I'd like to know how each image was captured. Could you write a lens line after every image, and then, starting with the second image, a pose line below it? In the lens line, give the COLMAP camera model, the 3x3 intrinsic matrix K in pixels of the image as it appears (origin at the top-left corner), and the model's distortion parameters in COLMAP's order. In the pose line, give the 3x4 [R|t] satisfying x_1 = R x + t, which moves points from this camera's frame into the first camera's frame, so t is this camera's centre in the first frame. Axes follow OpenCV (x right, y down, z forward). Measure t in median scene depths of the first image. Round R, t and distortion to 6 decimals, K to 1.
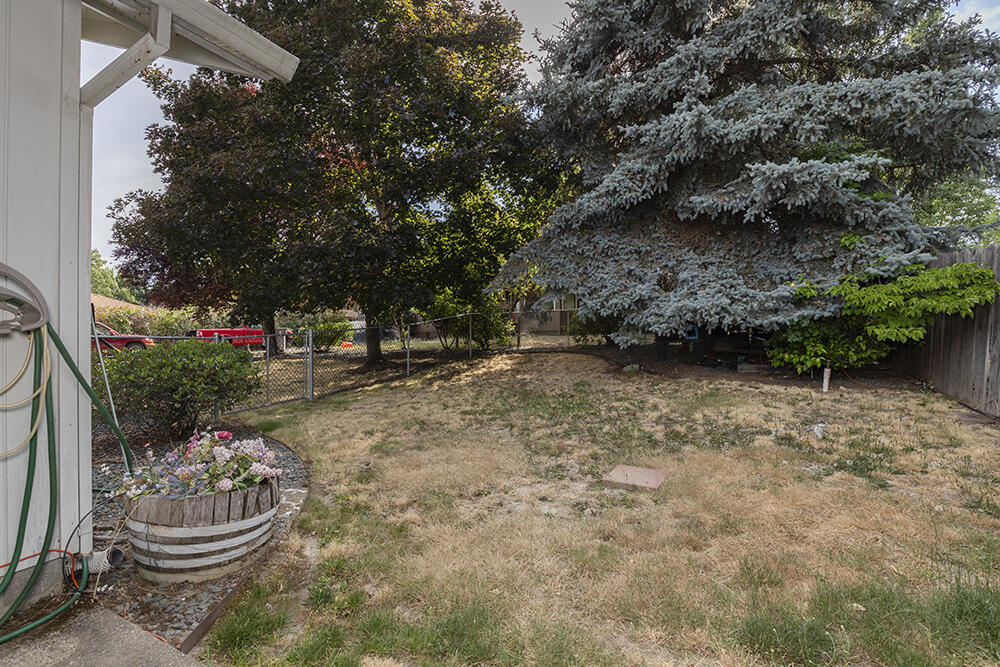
lens RADIAL K [[458.3, 0, 505.2], [0, 458.3, 333.4], [0, 0, 1]] dist [-0.028977, 0.000019]
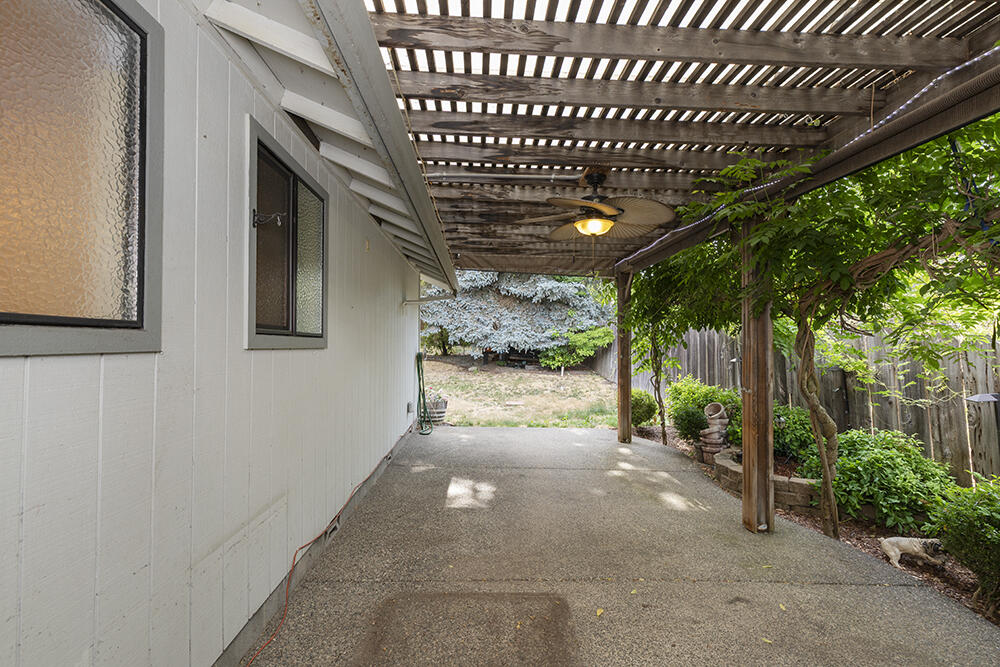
lens RADIAL K [[458.3, 0, 495.0], [0, 458.3, 333.5], [0, 0, 1]] dist [-0.028977, 0.000019]
pose [[0.877090, 0.014455, 0.480108, -0.762534], [-0.010009, 0.999880, -0.011819, -0.065517], [-0.480221, 0.005561, 0.877130, -0.948624]]
